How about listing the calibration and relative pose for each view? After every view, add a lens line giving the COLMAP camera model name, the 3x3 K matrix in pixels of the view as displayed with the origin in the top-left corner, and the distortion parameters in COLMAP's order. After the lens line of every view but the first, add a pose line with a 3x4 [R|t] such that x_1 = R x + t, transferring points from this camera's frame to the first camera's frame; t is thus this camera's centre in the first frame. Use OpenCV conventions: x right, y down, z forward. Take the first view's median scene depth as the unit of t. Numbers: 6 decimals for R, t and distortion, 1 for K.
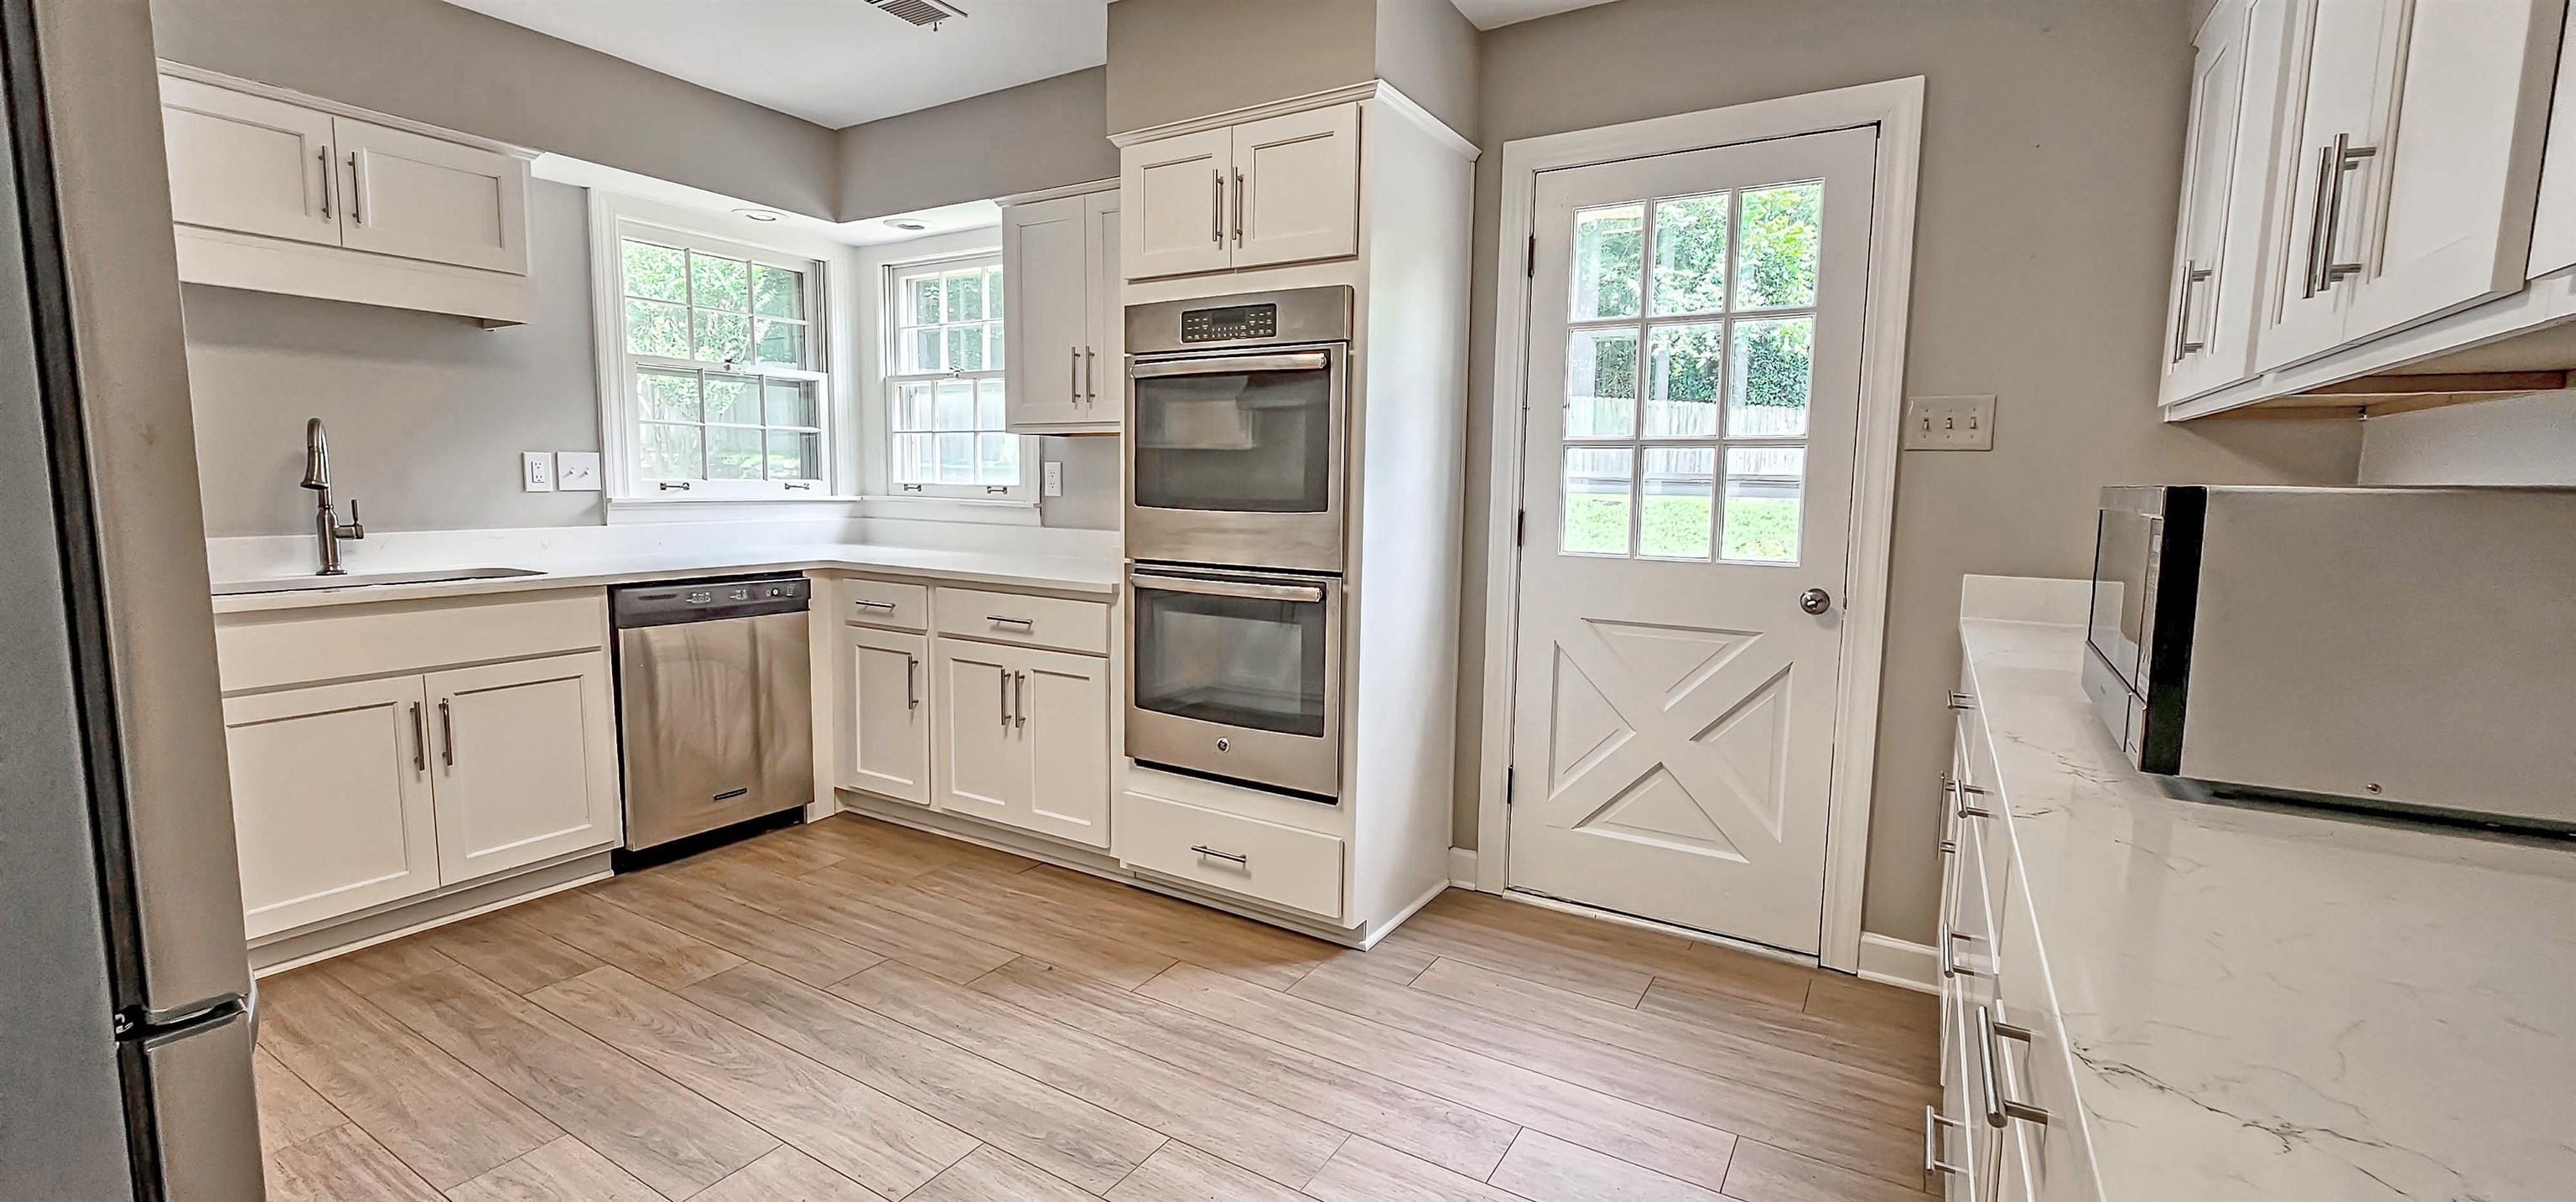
lens RADIAL K [[1055.2, 0, 1281.7], [0, 1055.2, 599.8], [0, 0, 1]] dist [0.000669, 0.000189]
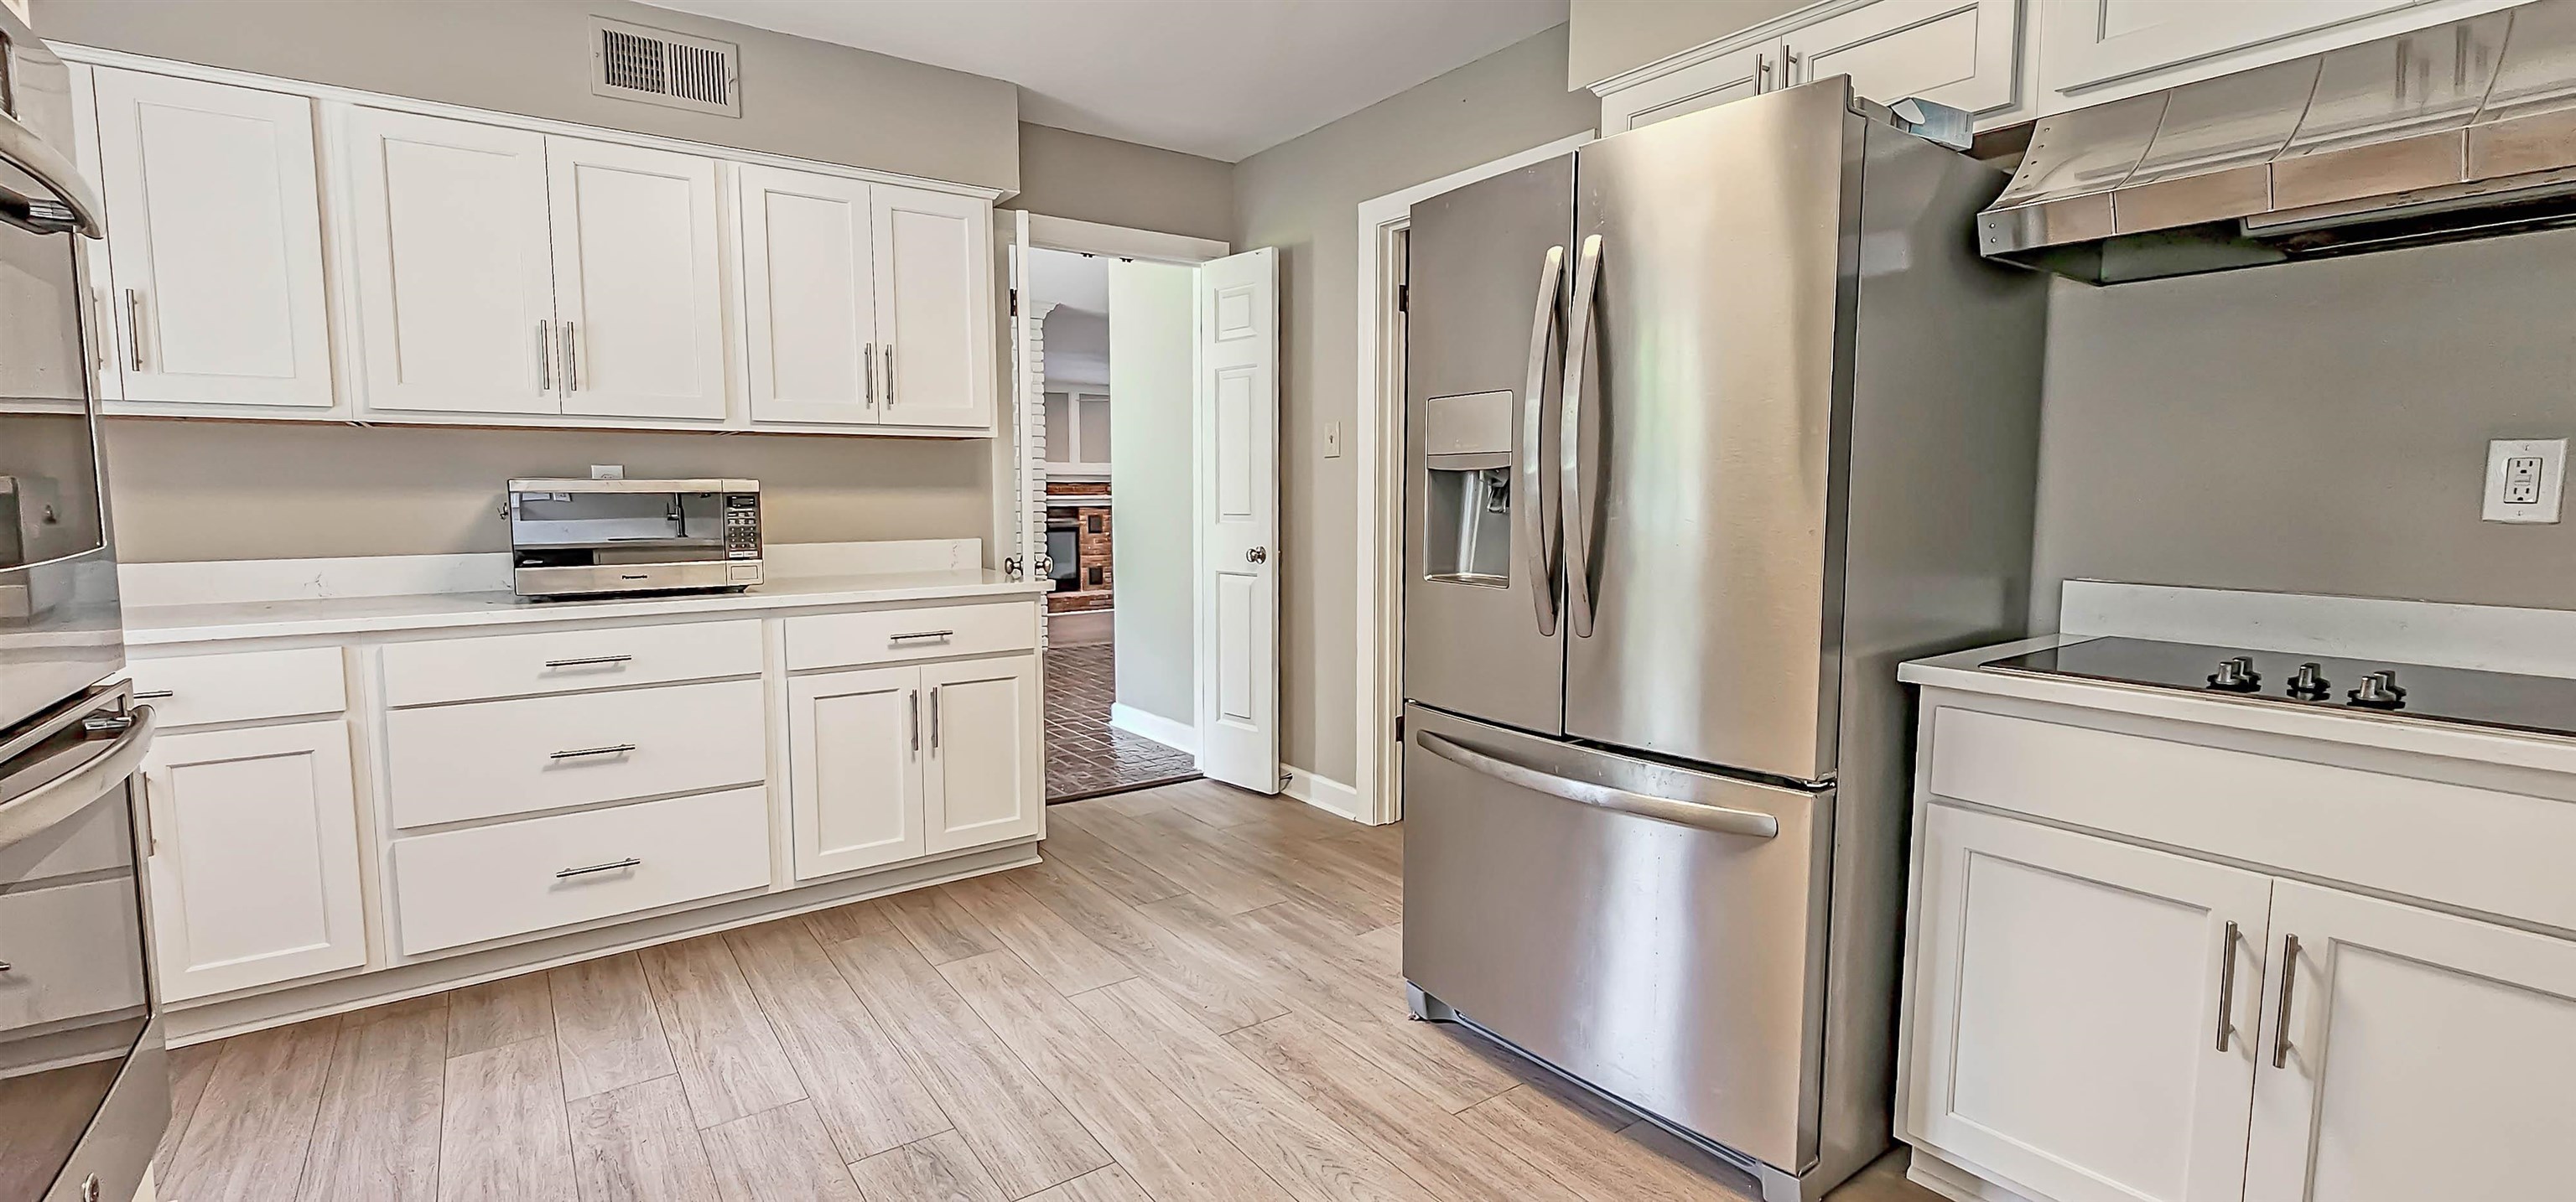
lens RADIAL K [[1124.4, 0, 1276.6], [0, 1124.4, 595.4], [0, 0, 1]] dist [-0.002368, -0.000150]
pose [[-0.915071, -0.054431, 0.399603, -0.611653], [0.030807, 0.978520, 0.203835, -0.141052], [-0.402115, 0.198834, -0.893739, 1.198948]]
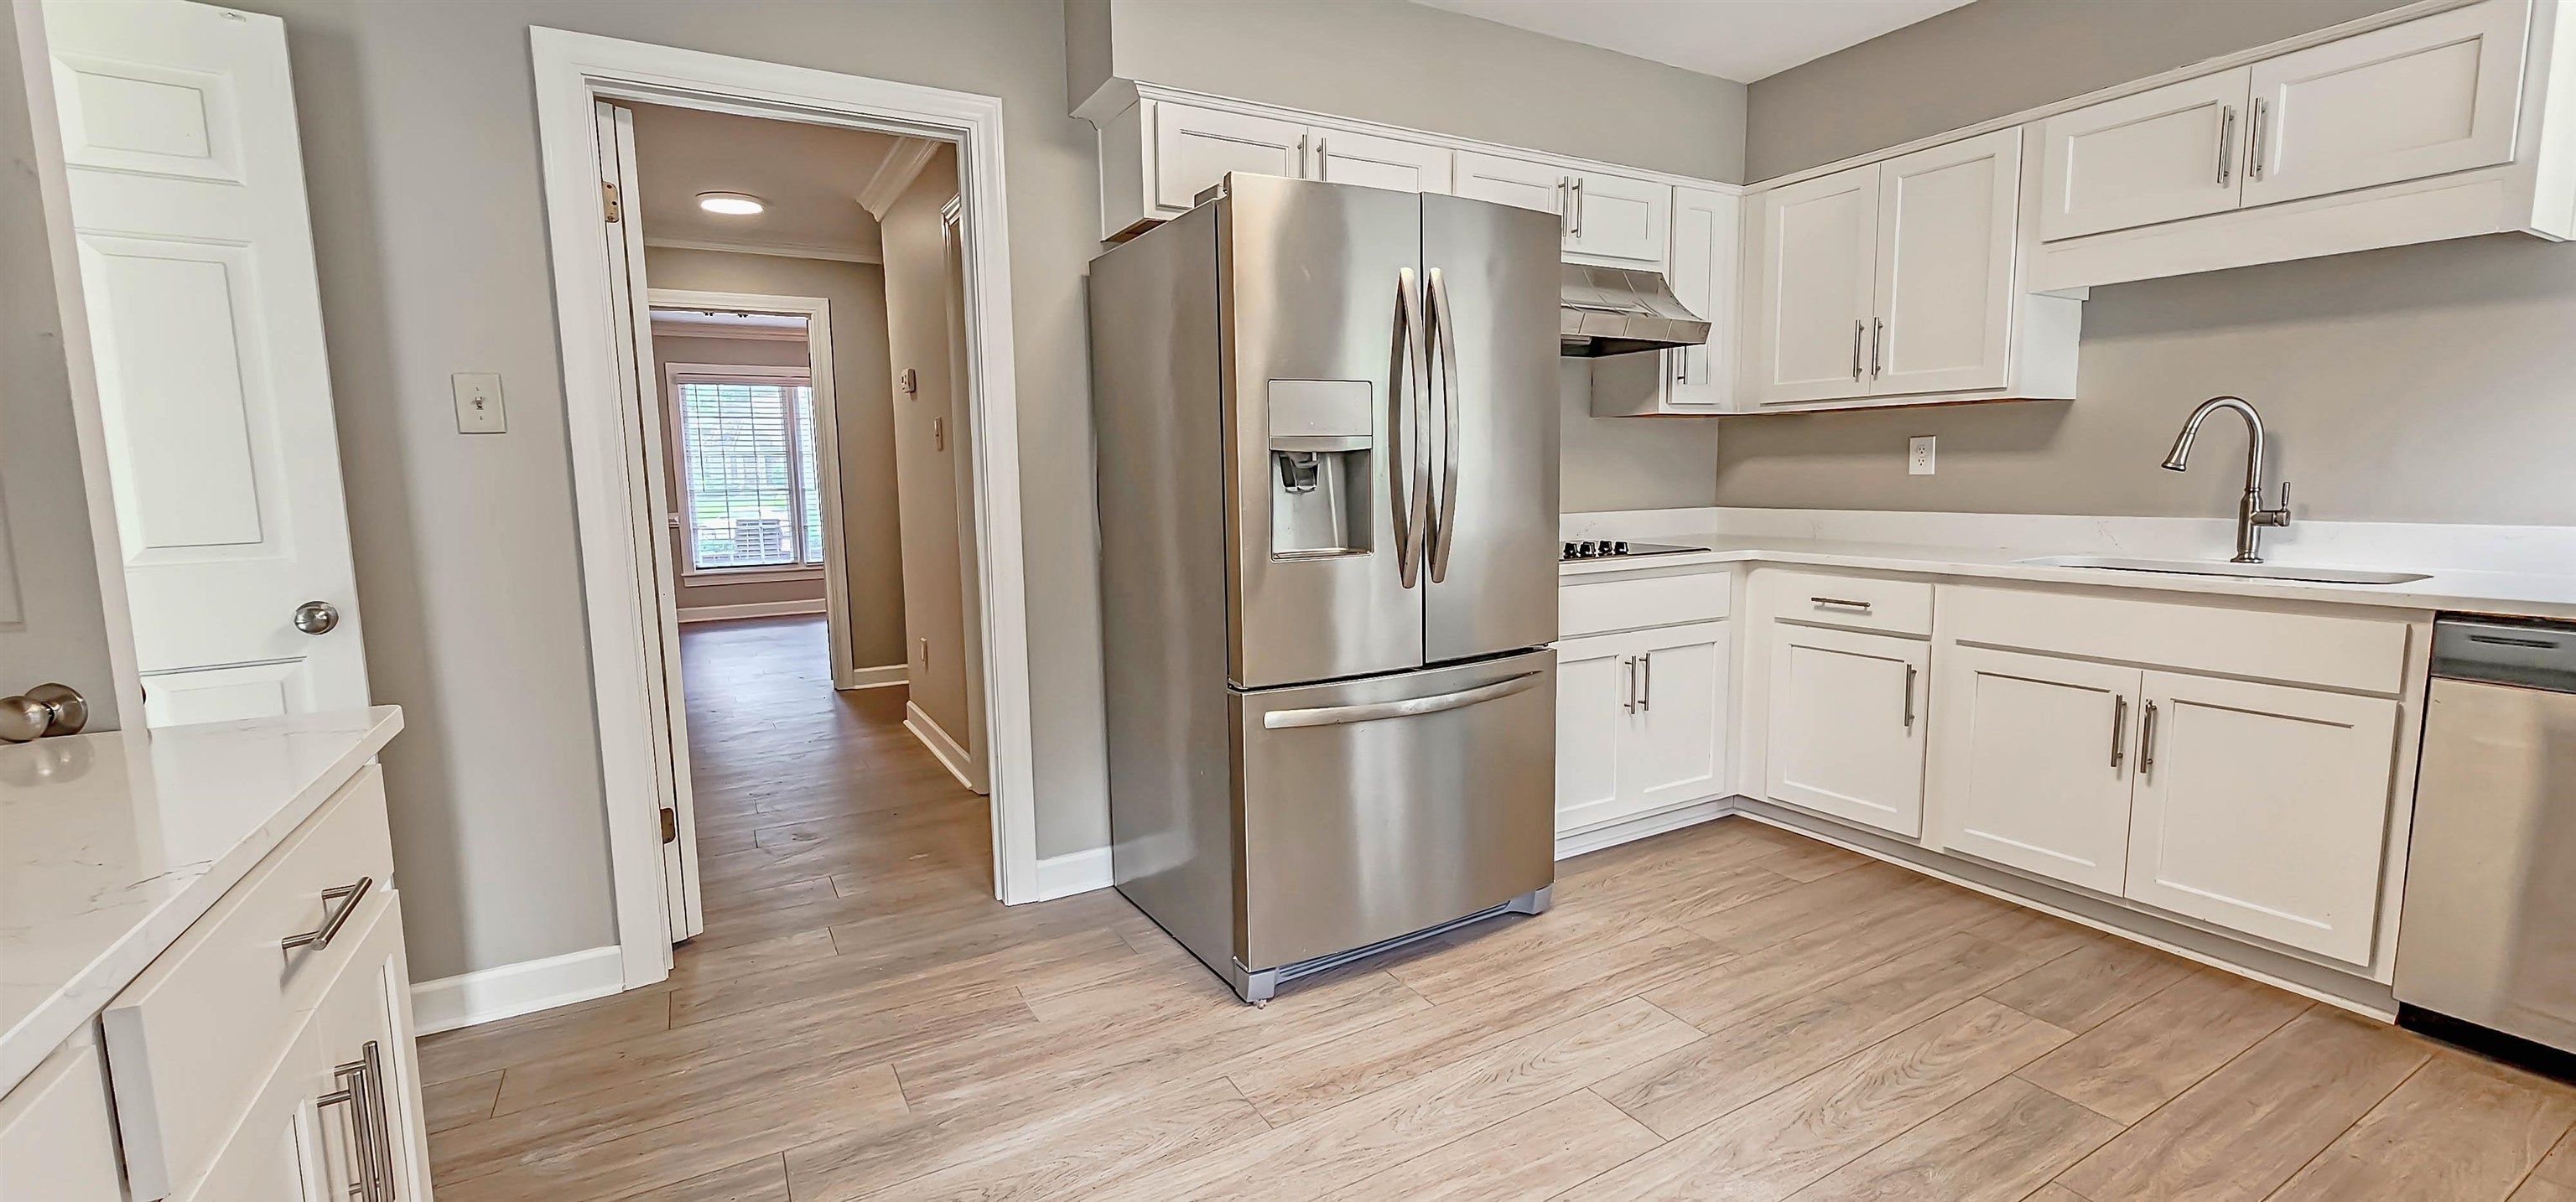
lens RADIAL K [[1055.2, 0, 1281.7], [0, 1055.2, 599.8], [0, 0, 1]] dist [0.000669, 0.000189]
pose [[-0.490201, 0.098366, -0.866041, 0.354280], [-0.086207, 0.983268, 0.160476, -0.073207], [0.867336, 0.153324, -0.473519, 0.761888]]
